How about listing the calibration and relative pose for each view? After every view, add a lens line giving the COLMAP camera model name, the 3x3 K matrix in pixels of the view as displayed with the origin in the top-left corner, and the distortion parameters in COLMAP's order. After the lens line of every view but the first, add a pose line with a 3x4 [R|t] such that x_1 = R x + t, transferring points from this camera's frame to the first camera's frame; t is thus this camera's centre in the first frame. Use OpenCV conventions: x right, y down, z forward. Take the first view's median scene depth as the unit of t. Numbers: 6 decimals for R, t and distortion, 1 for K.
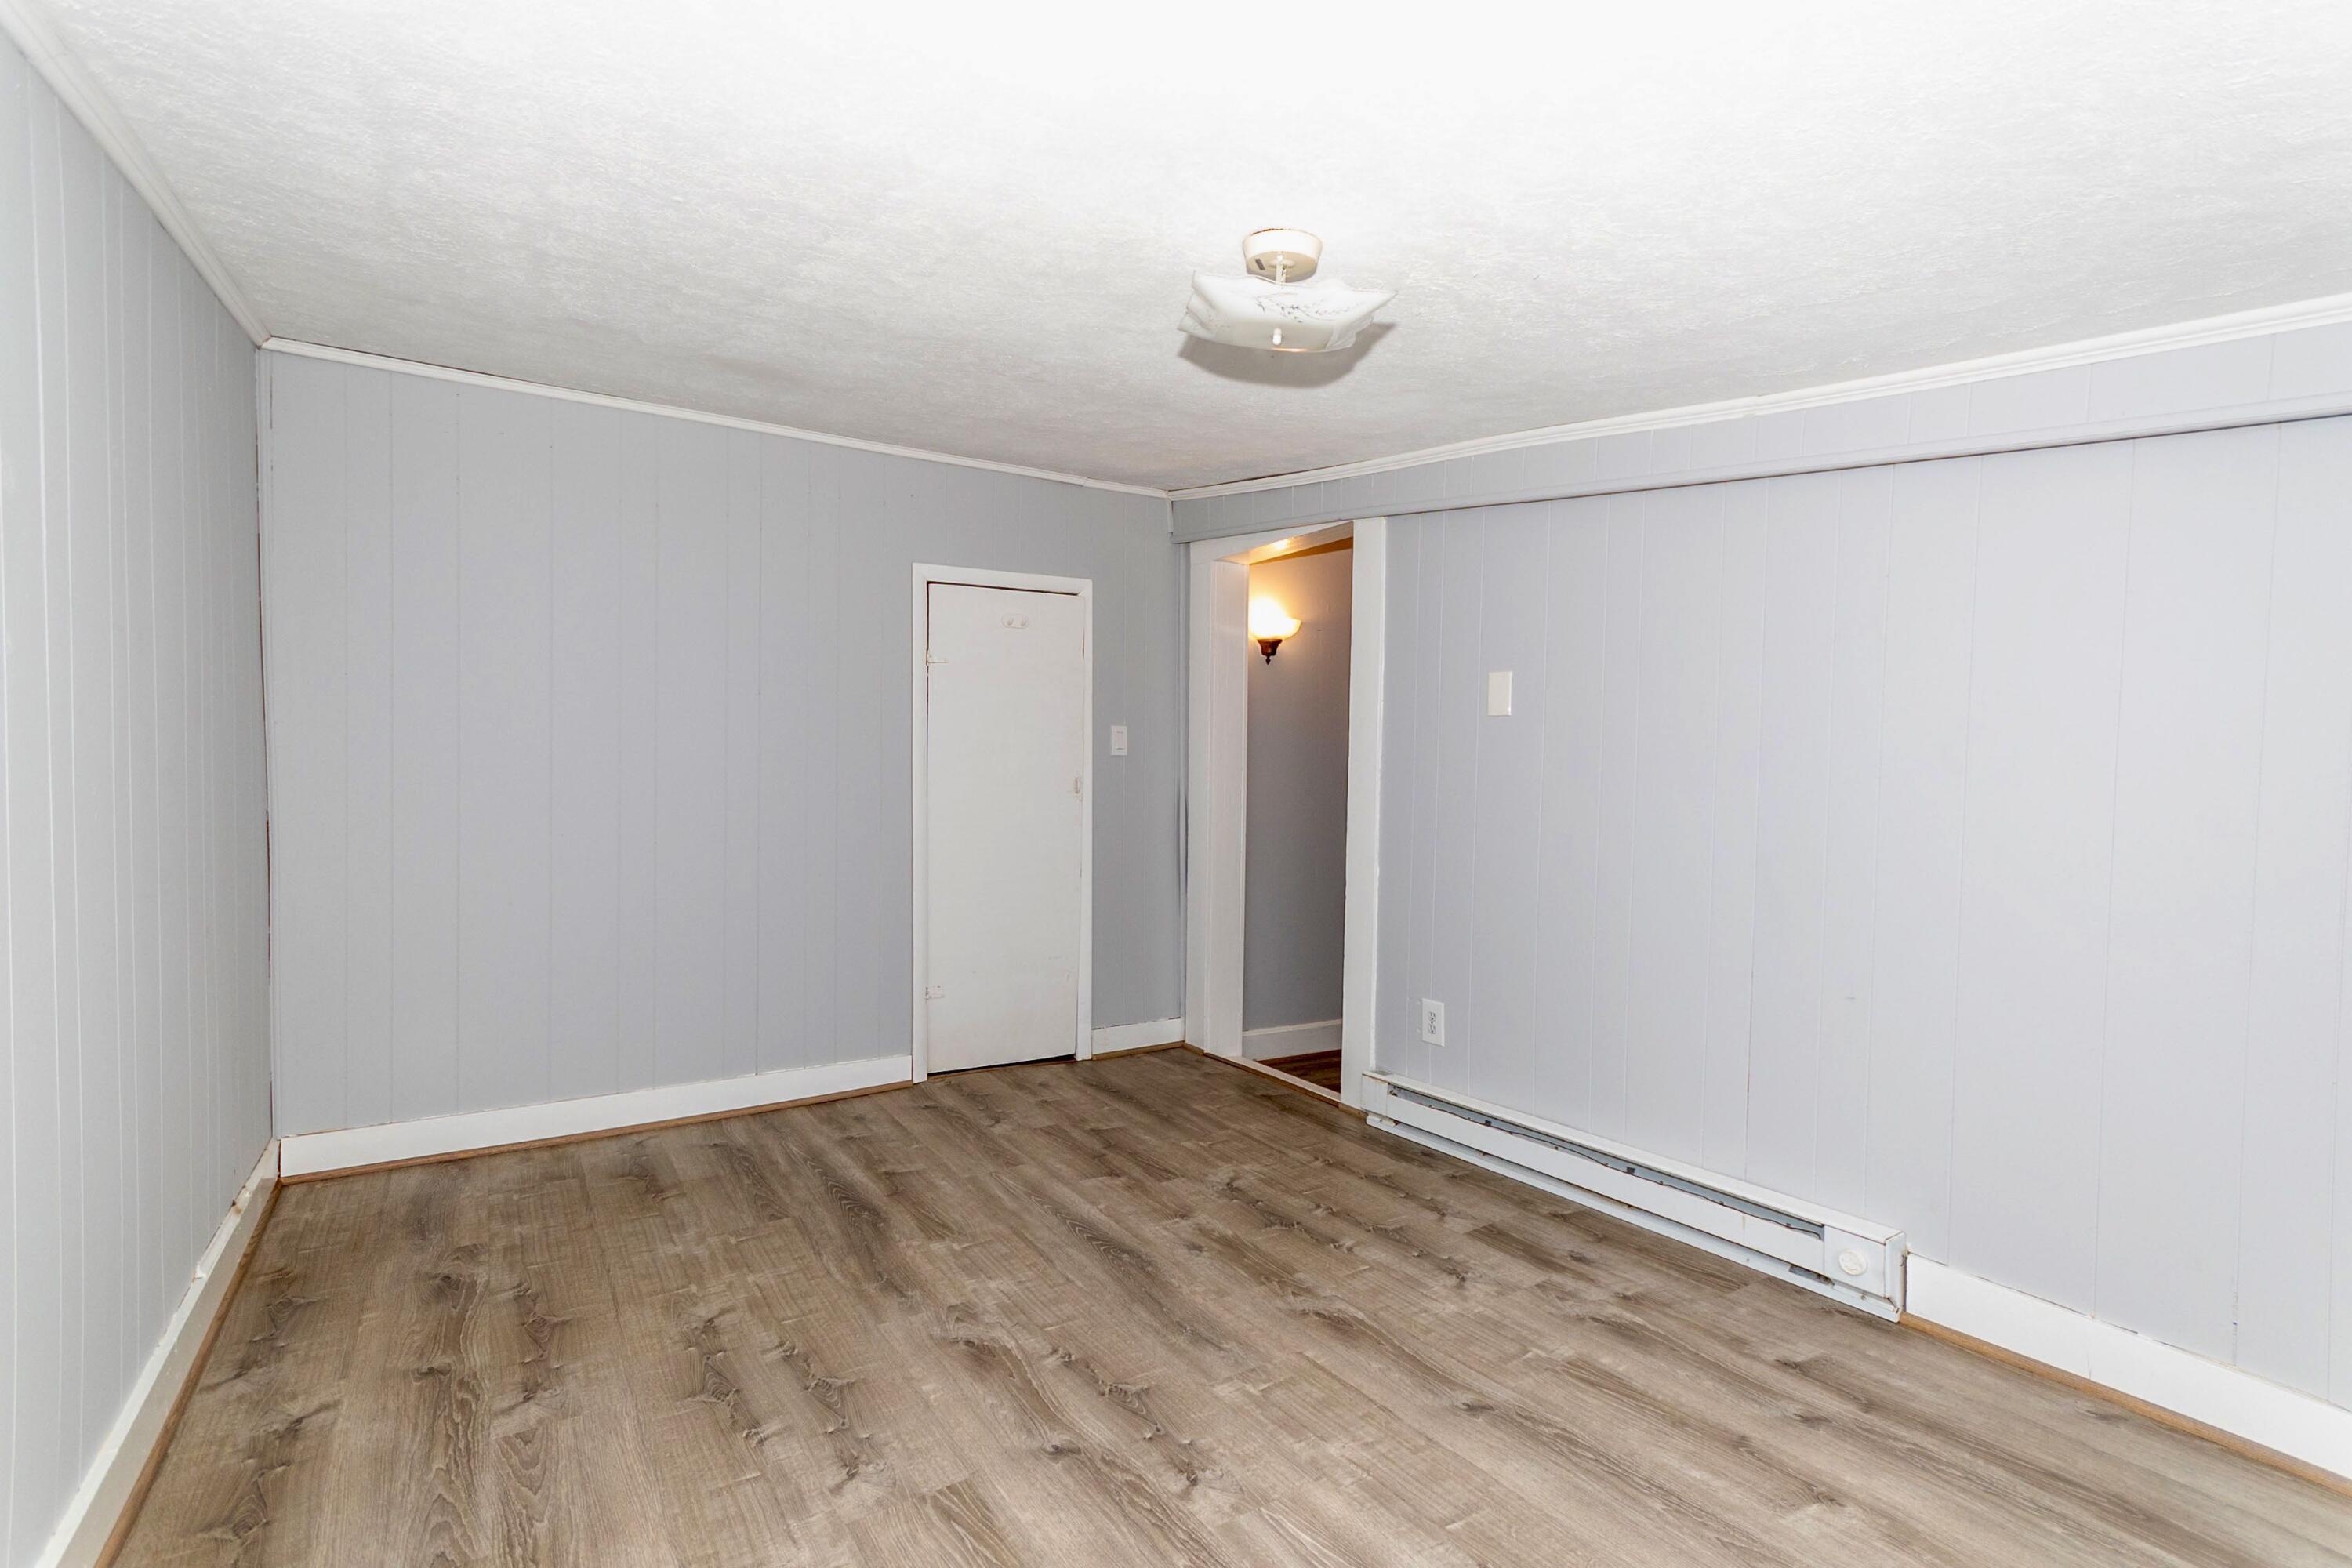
lens RADIAL K [[1069.9, 0, 1174.2], [0, 1069.9, 780.0], [0, 0, 1]] dist [0.001295, 0.000434]
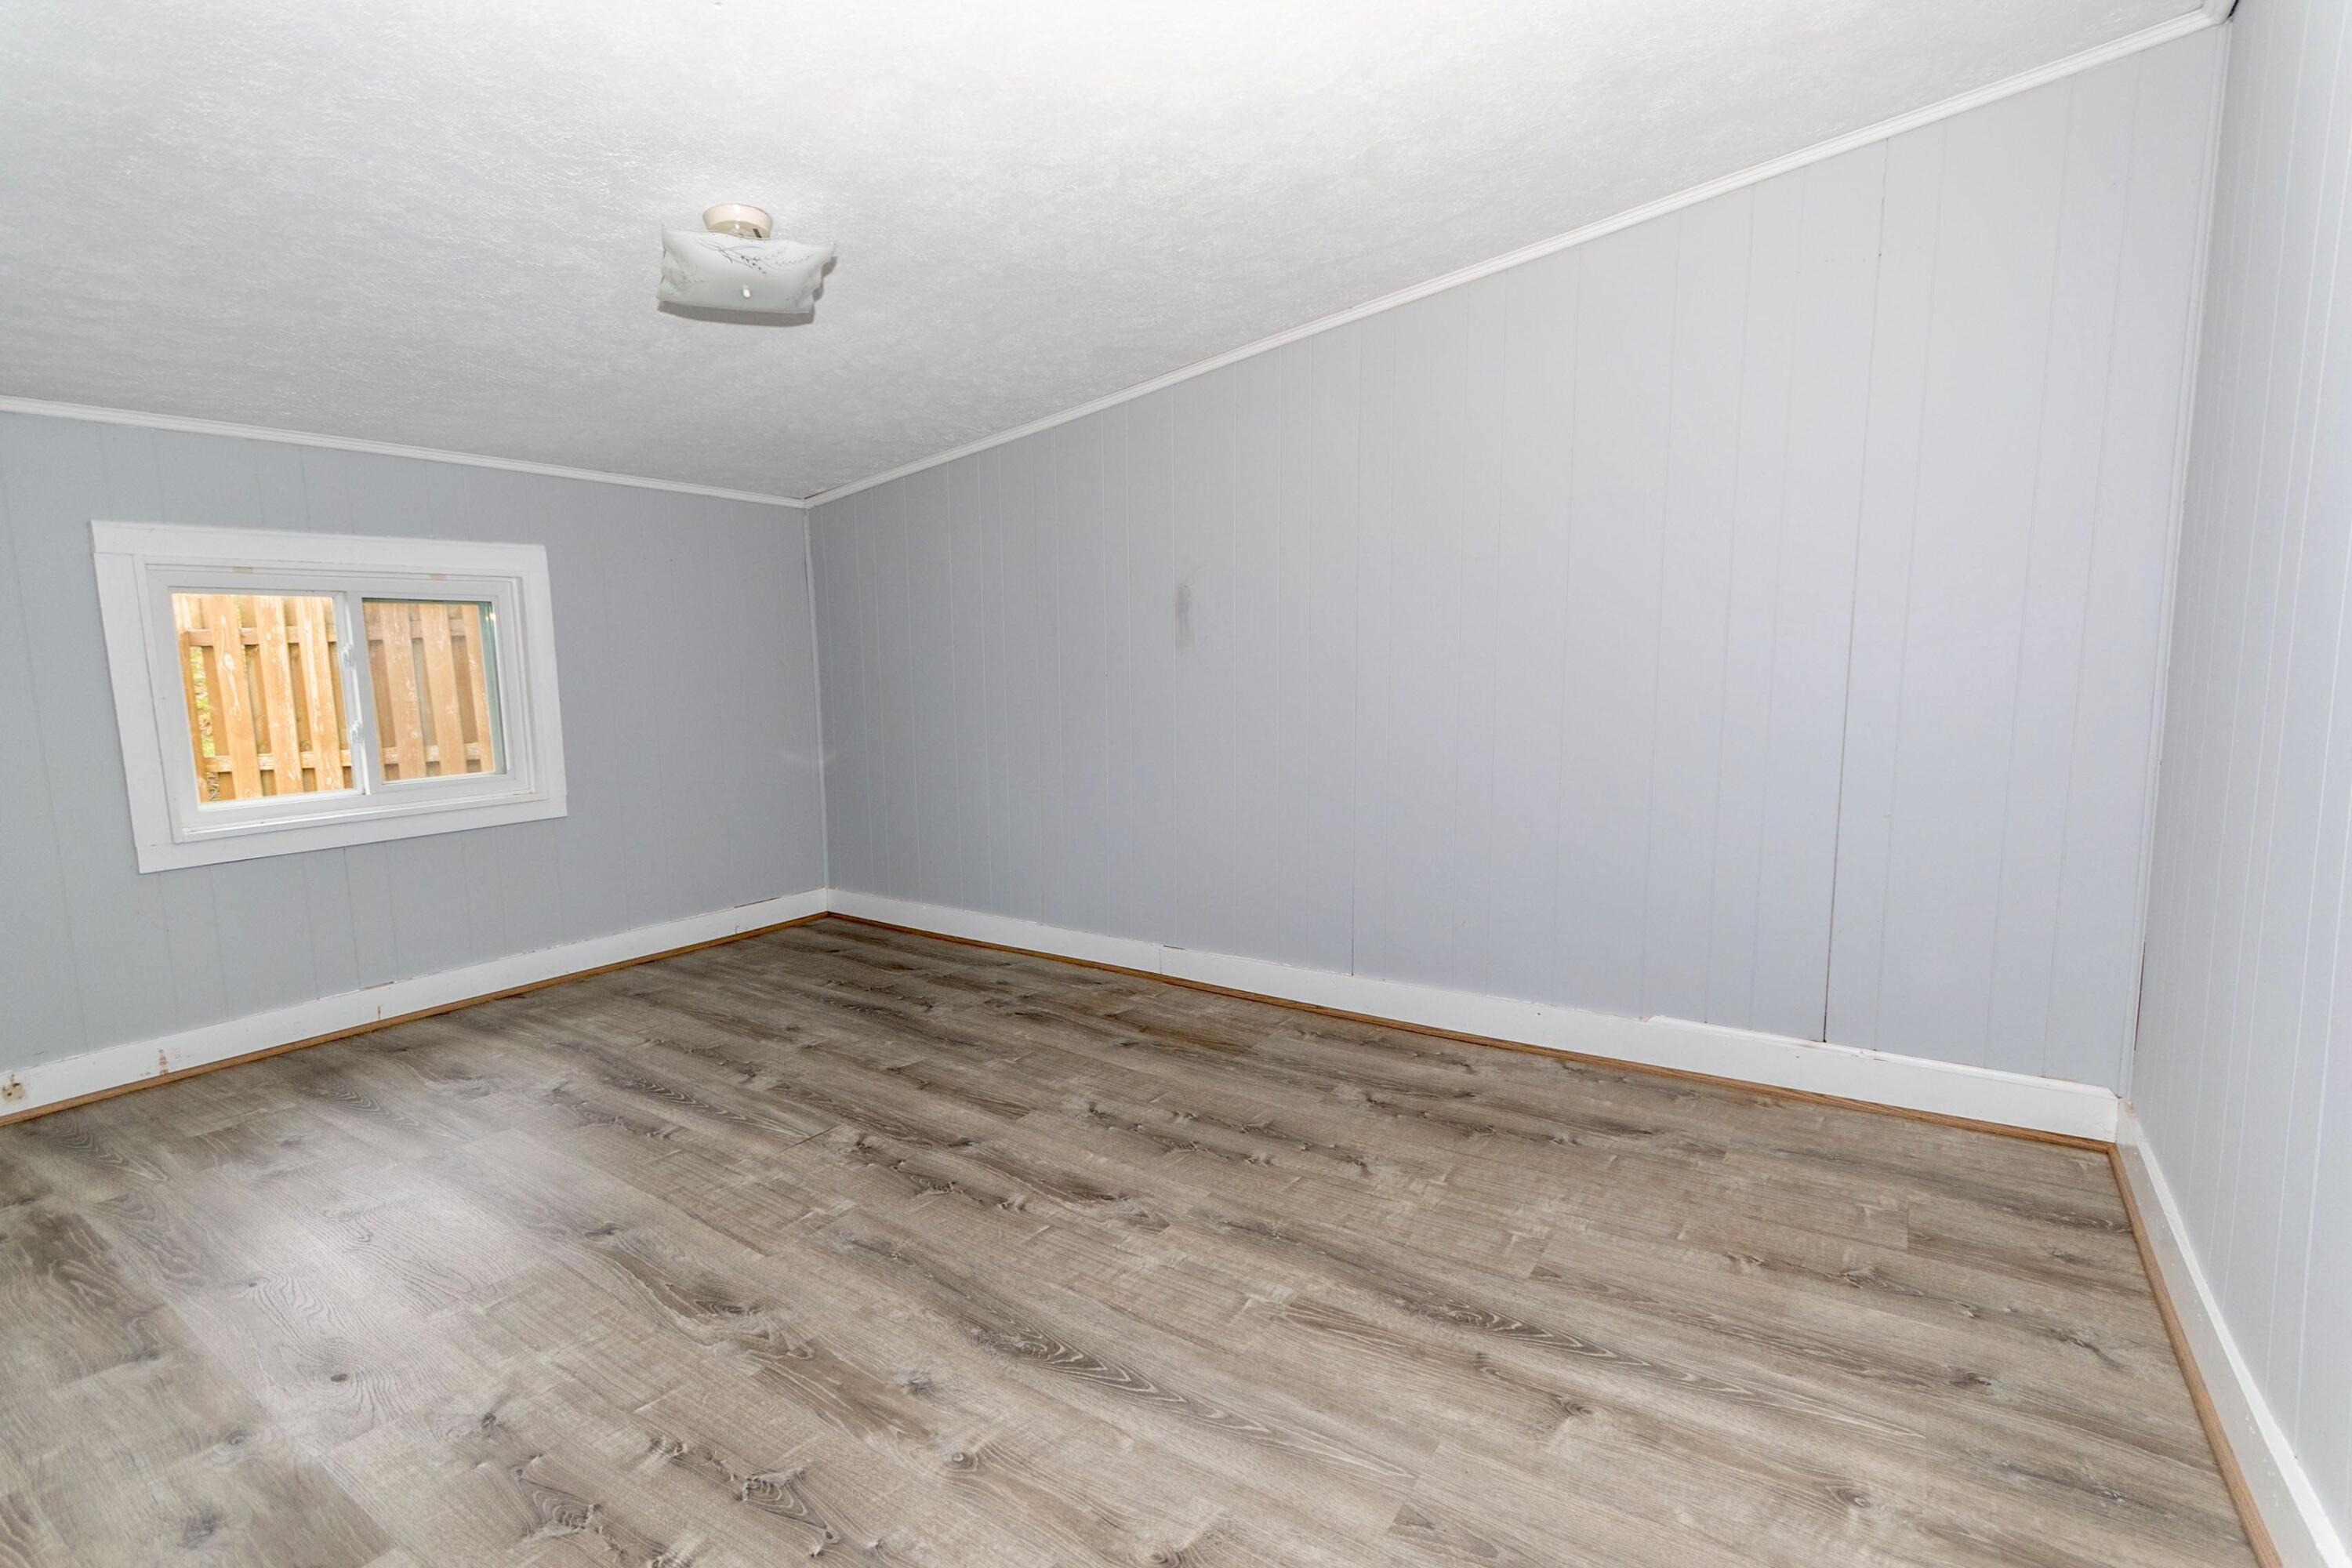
lens RADIAL K [[1069.9, 0, 1173.9], [0, 1069.9, 796.1], [0, 0, 1]] dist [0.001295, 0.000434]
pose [[-0.916560, 0.059567, -0.395435, 0.123418], [0.010028, 0.991956, 0.126182, 0.011279], [0.399770, 0.111688, -0.909785, 1.748877]]
